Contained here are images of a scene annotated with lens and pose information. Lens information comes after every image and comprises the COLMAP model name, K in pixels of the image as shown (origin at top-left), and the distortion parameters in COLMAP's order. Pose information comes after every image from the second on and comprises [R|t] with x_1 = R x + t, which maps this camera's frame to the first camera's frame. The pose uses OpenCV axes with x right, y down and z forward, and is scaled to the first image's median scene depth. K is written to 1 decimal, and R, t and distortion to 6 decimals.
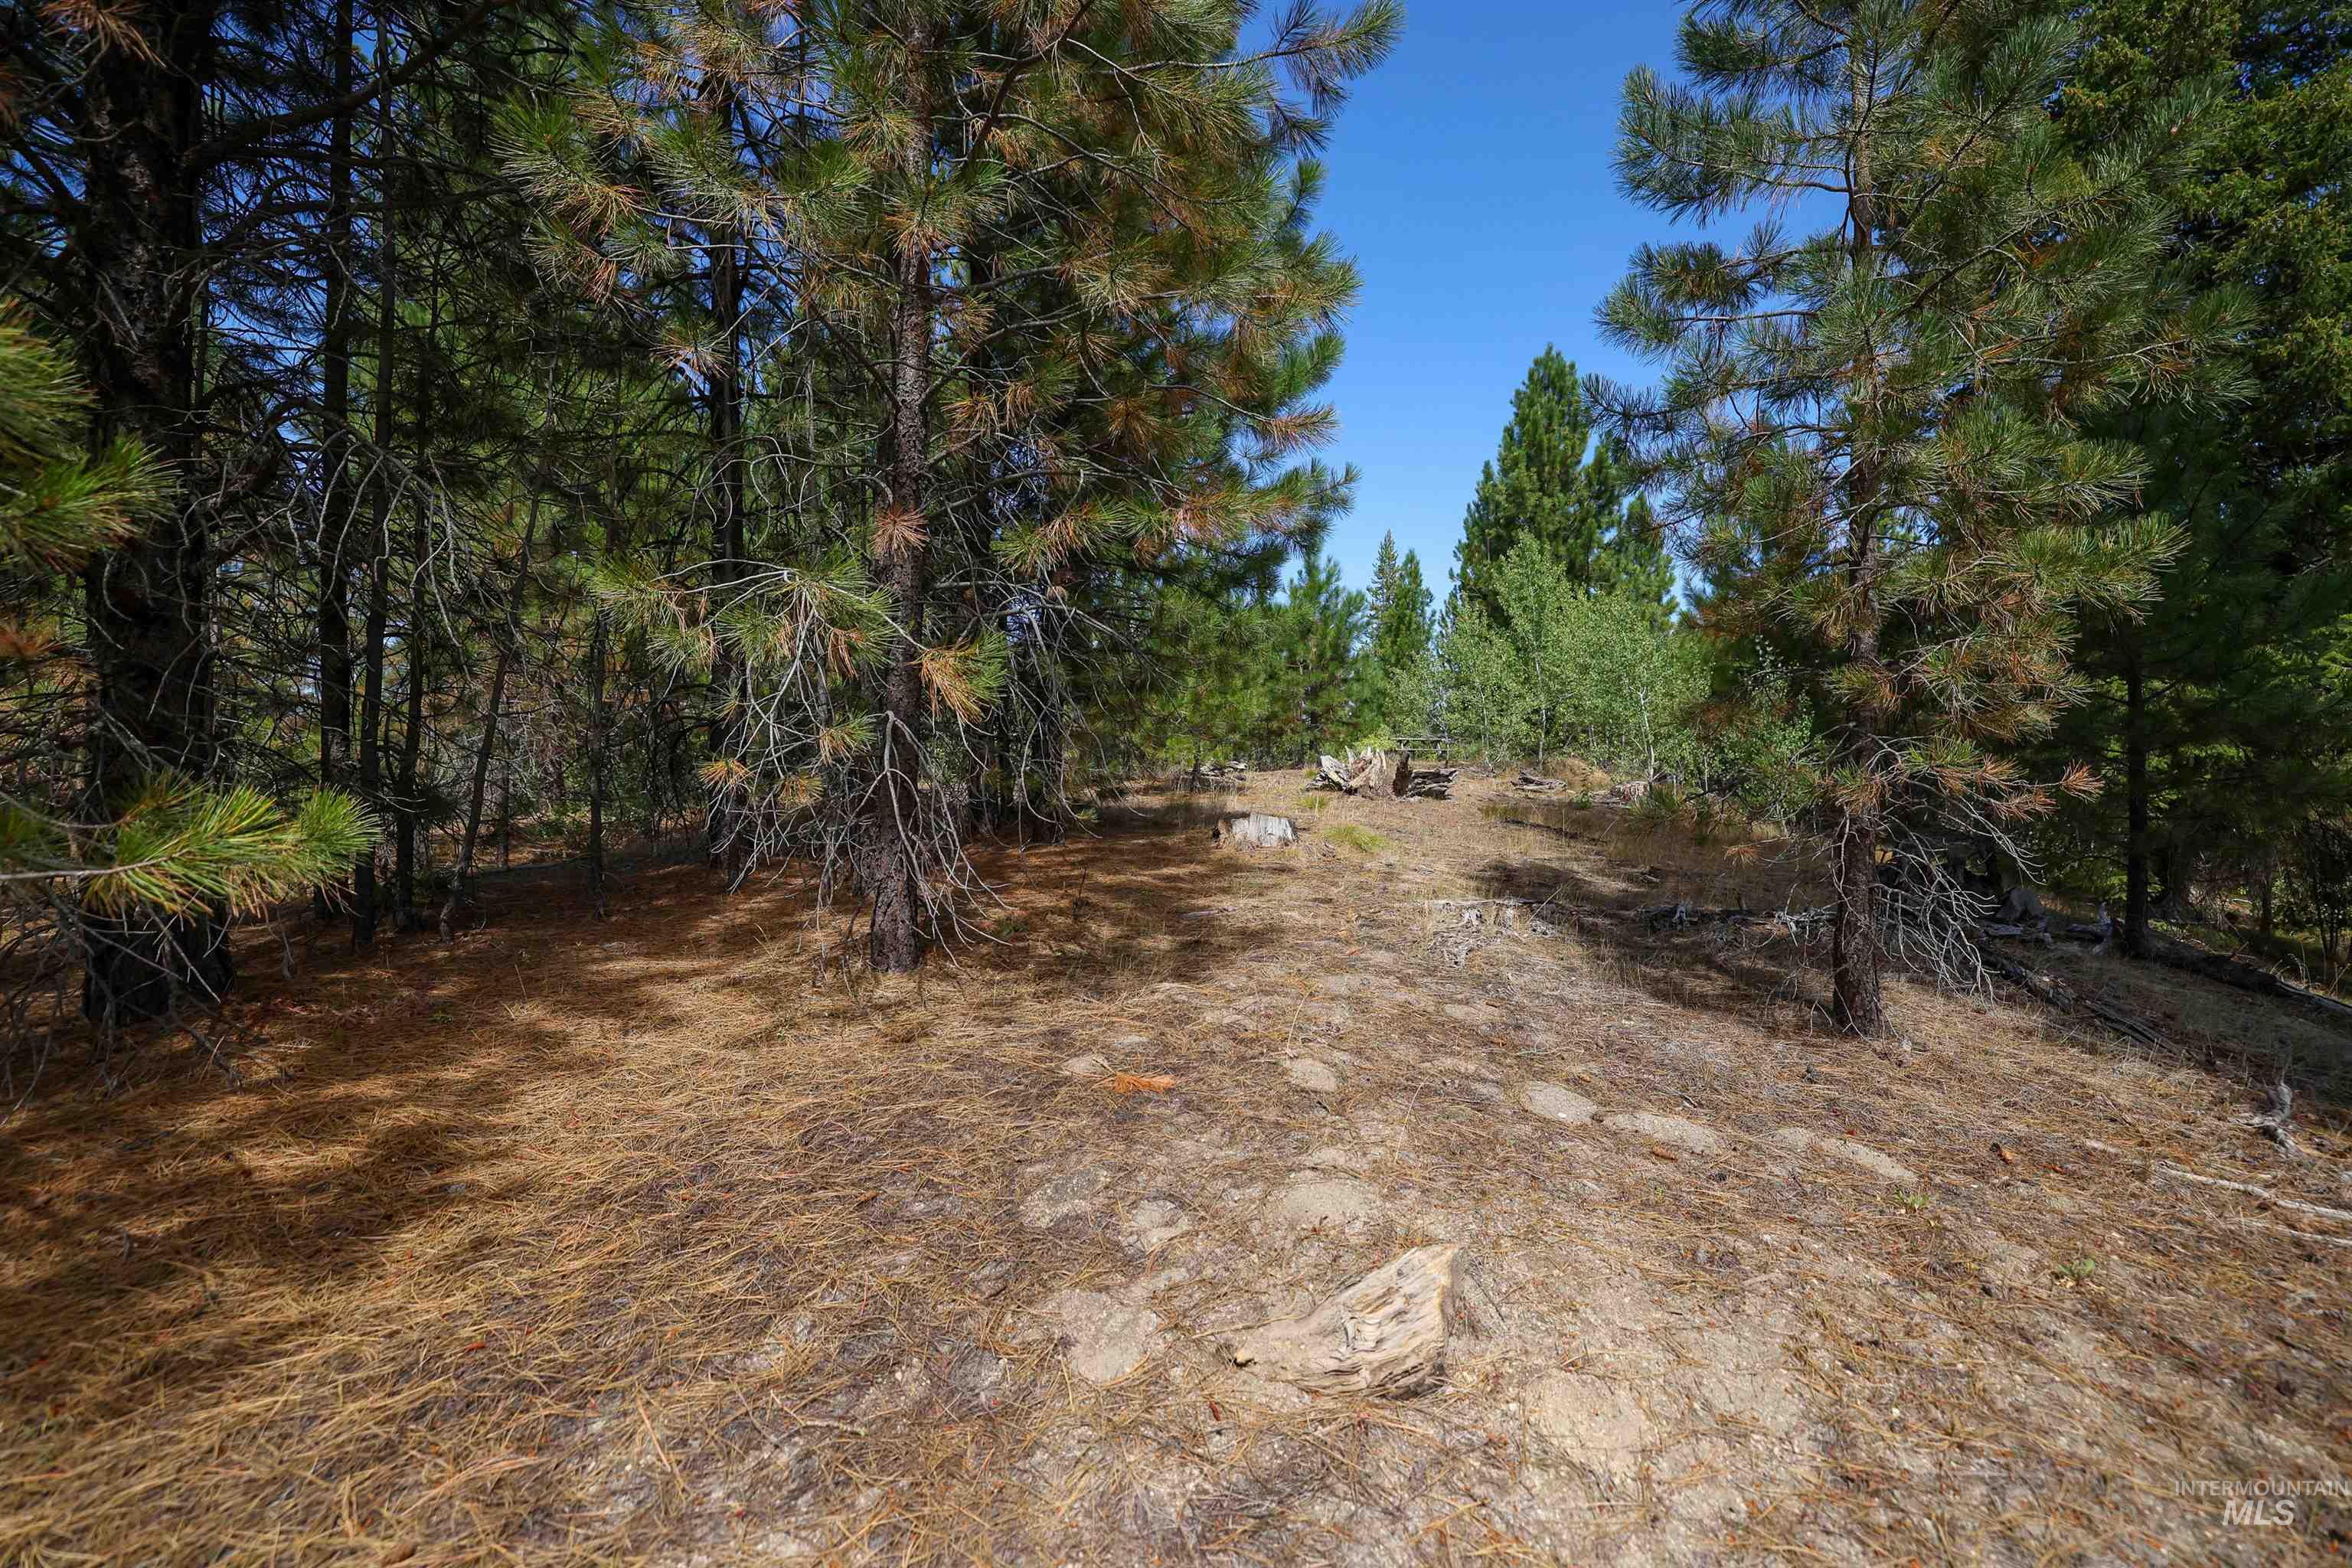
lens RADIAL K [[1003.6, 0, 1176.0], [0, 1003.6, 784.0], [0, 0, 1]] dist [-0.043133, 0.014626]
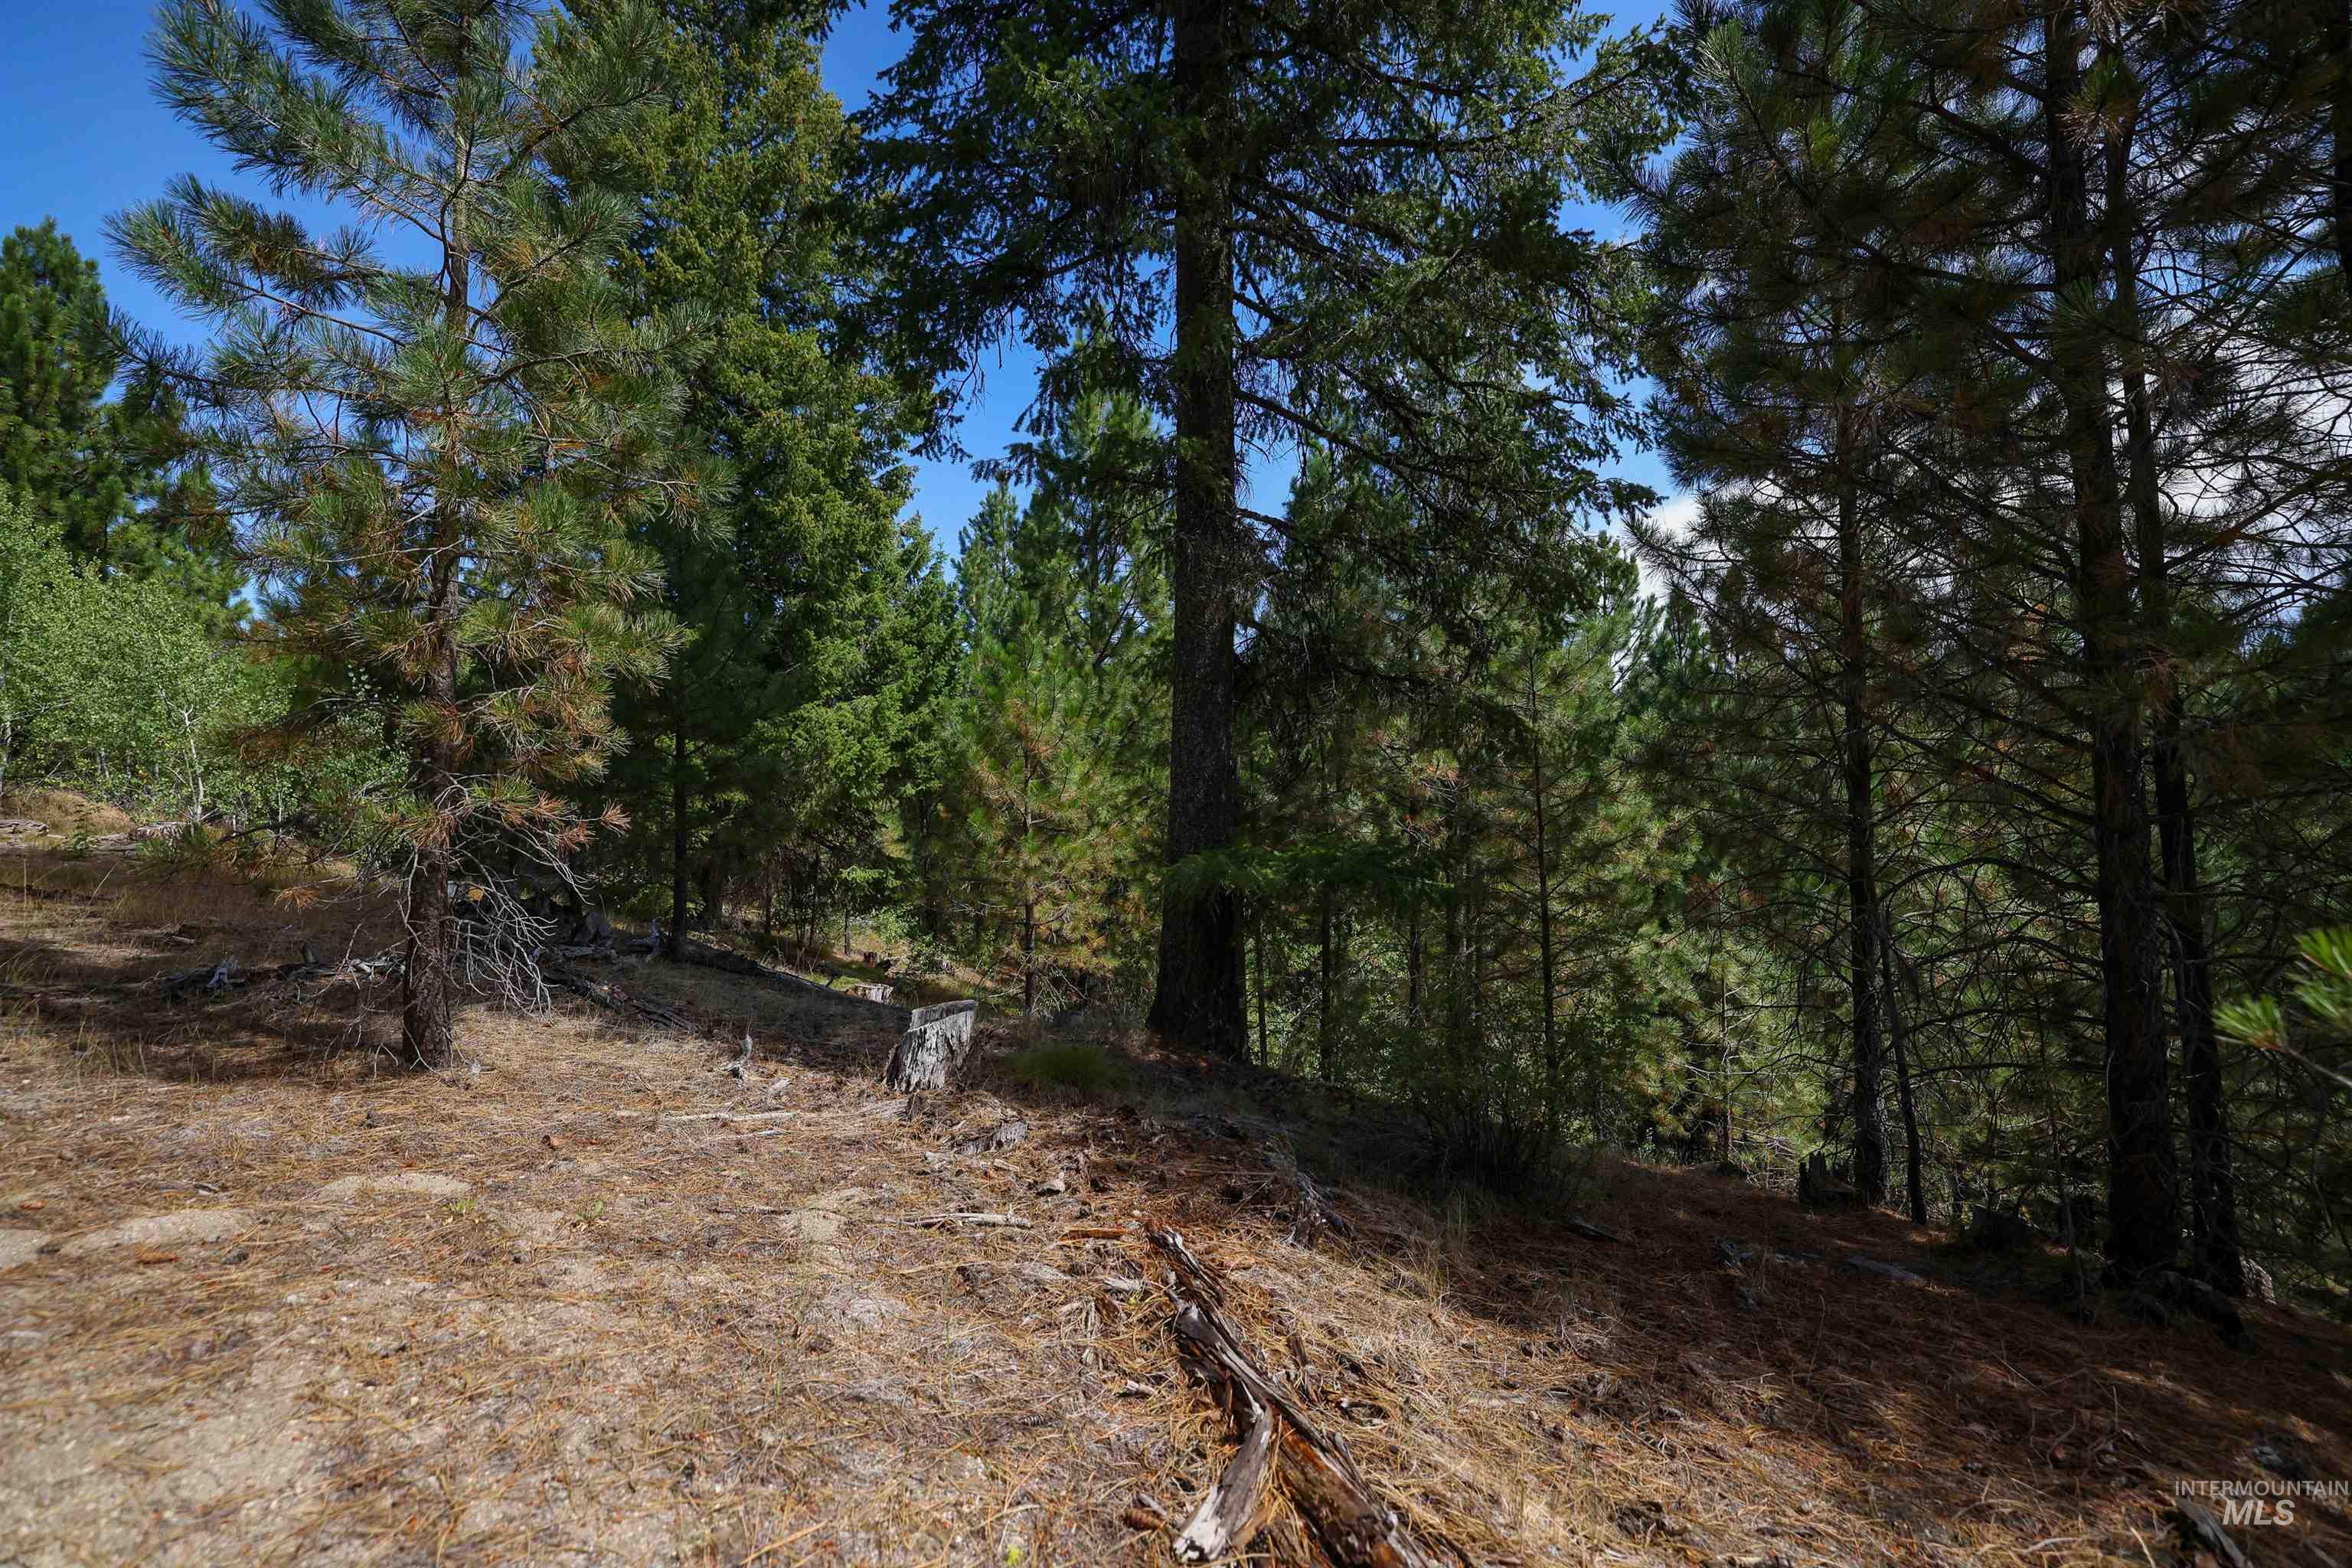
lens RADIAL K [[1003.6, 0, 1176.0], [0, 1003.6, 784.0], [0, 0, 1]] dist [-0.043133, 0.014626]
pose [[0.335960, 0.032710, 0.941308, -0.003226], [0.006863, 0.999285, -0.037174, 0.006006], [-0.941851, 0.018949, 0.335496, -0.059842]]
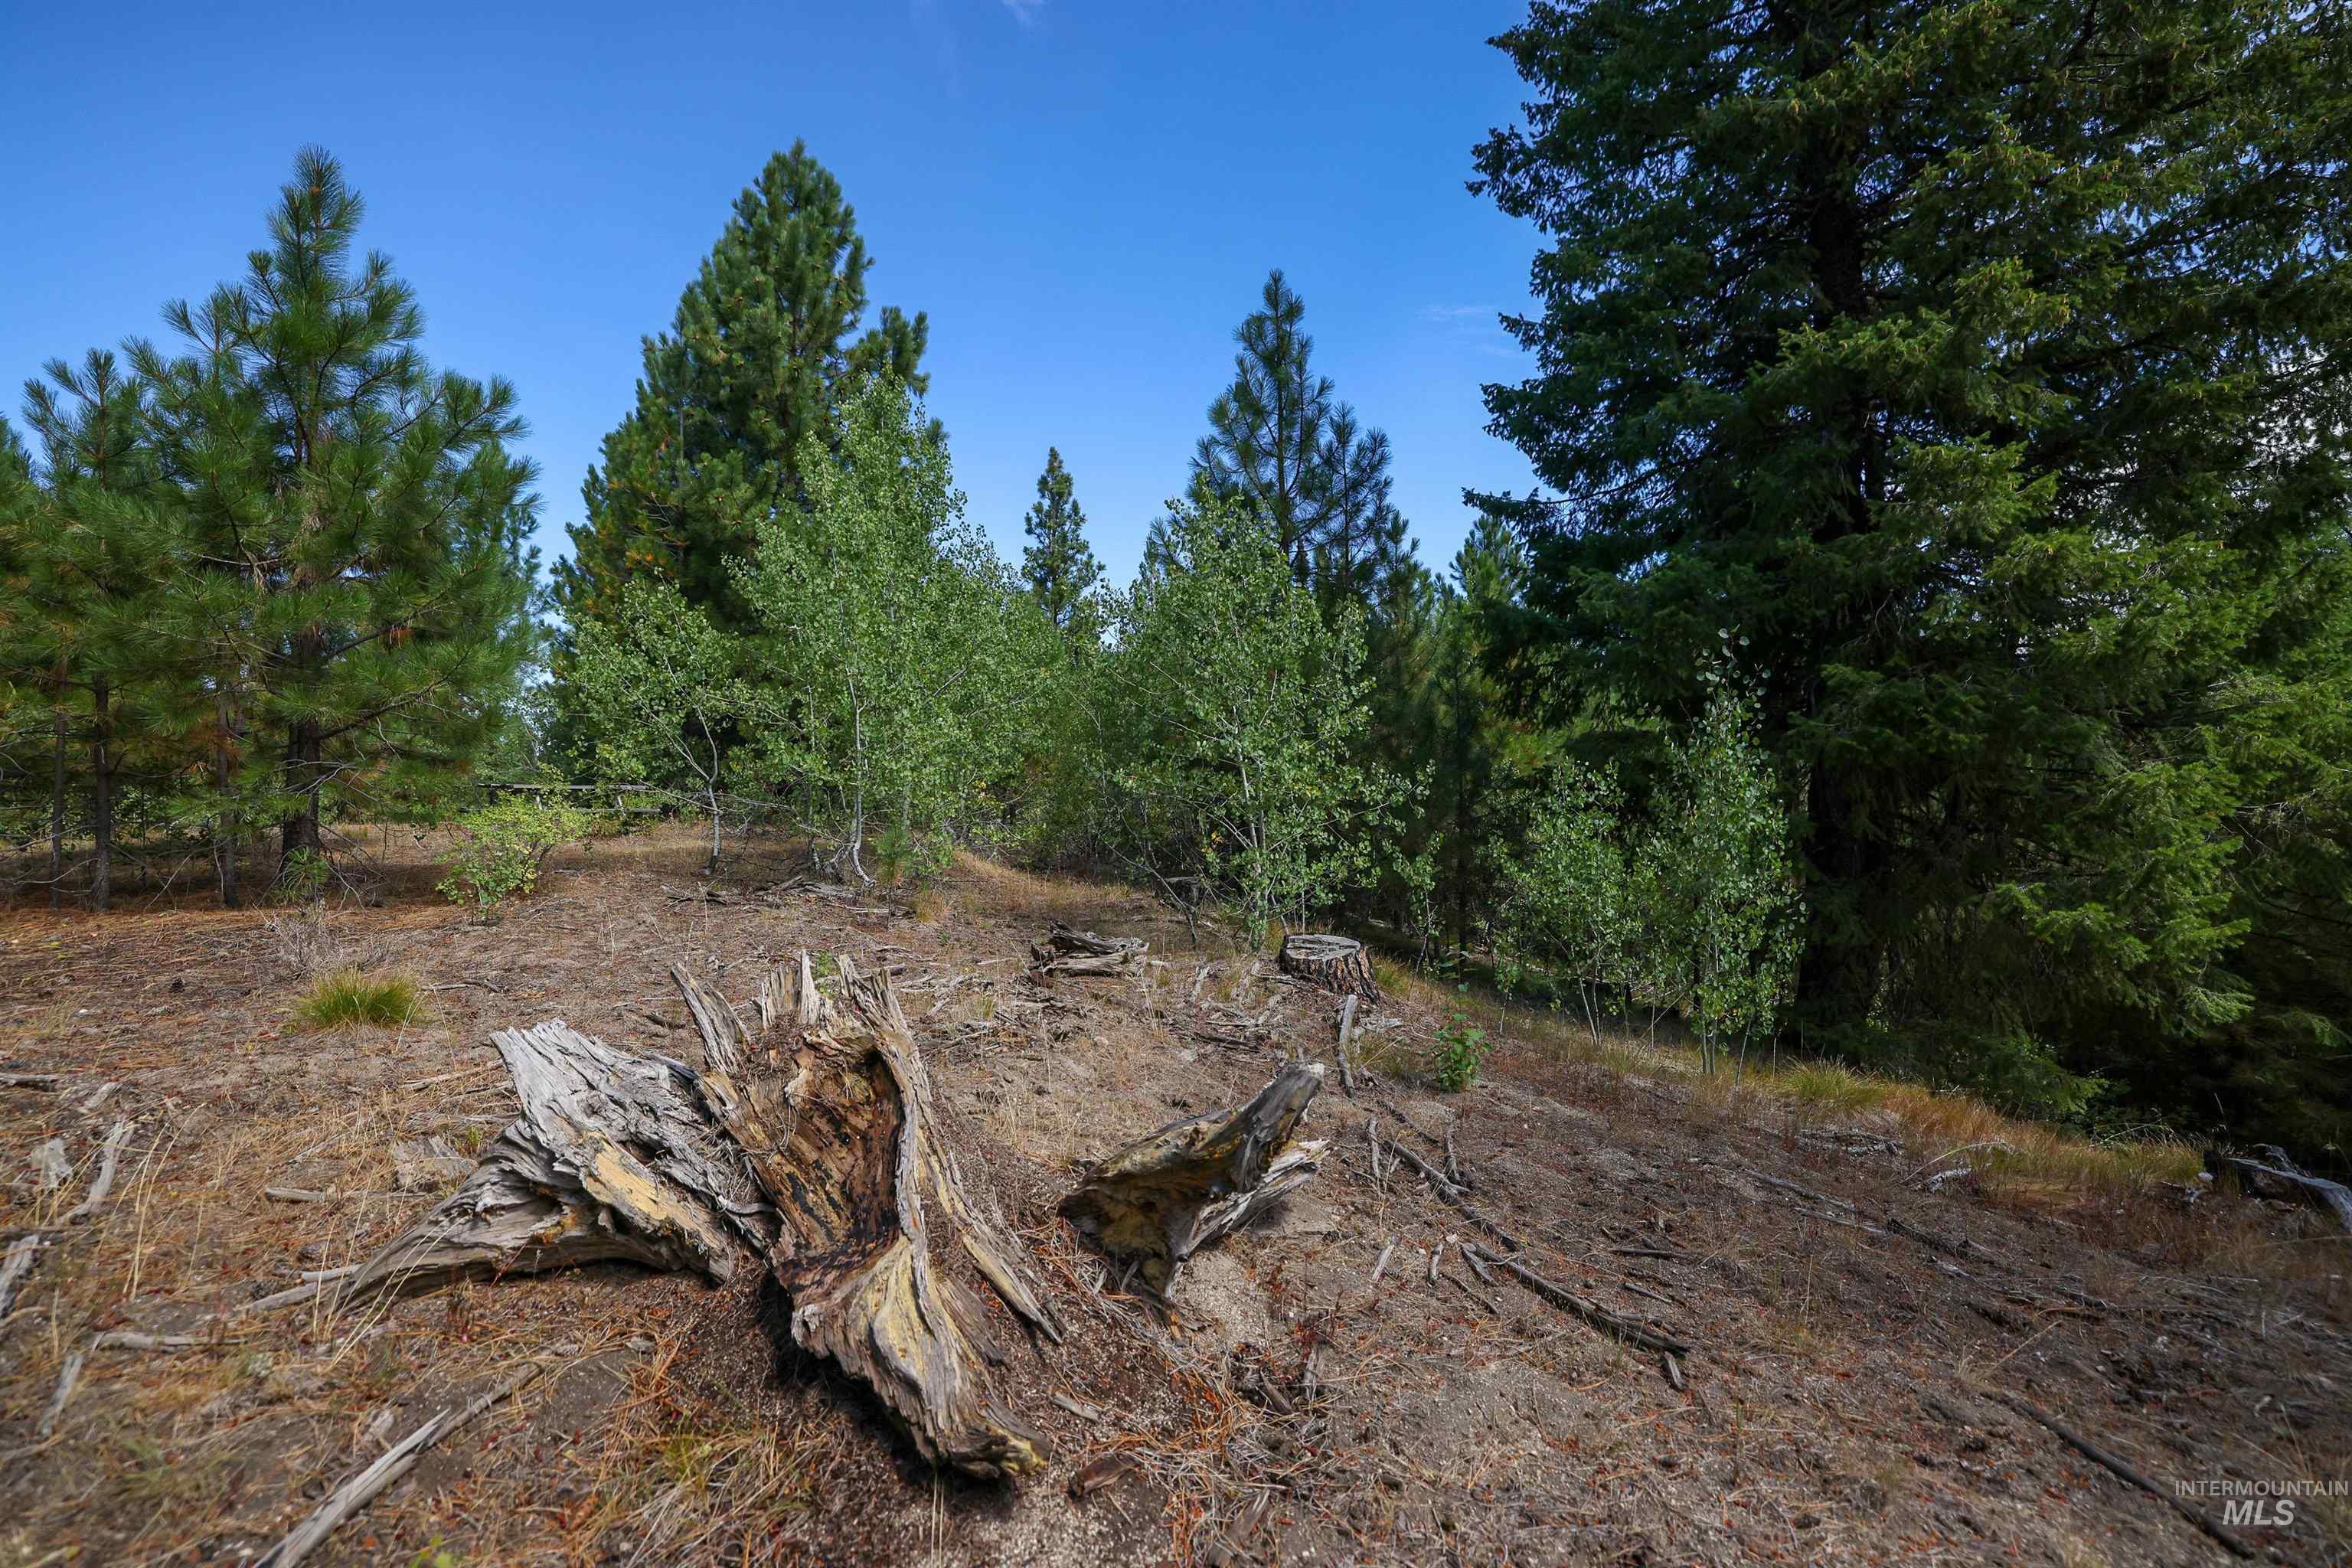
lens RADIAL K [[1003.6, 0, 1176.0], [0, 1003.6, 784.0], [0, 0, 1]] dist [-0.043133, 0.014626]
pose [[0.616021, 0.016017, 0.787567, 0.060951], [-0.000140, 0.999795, -0.020224, -0.043296], [-0.787729, 0.012348, 0.615898, 0.564613]]
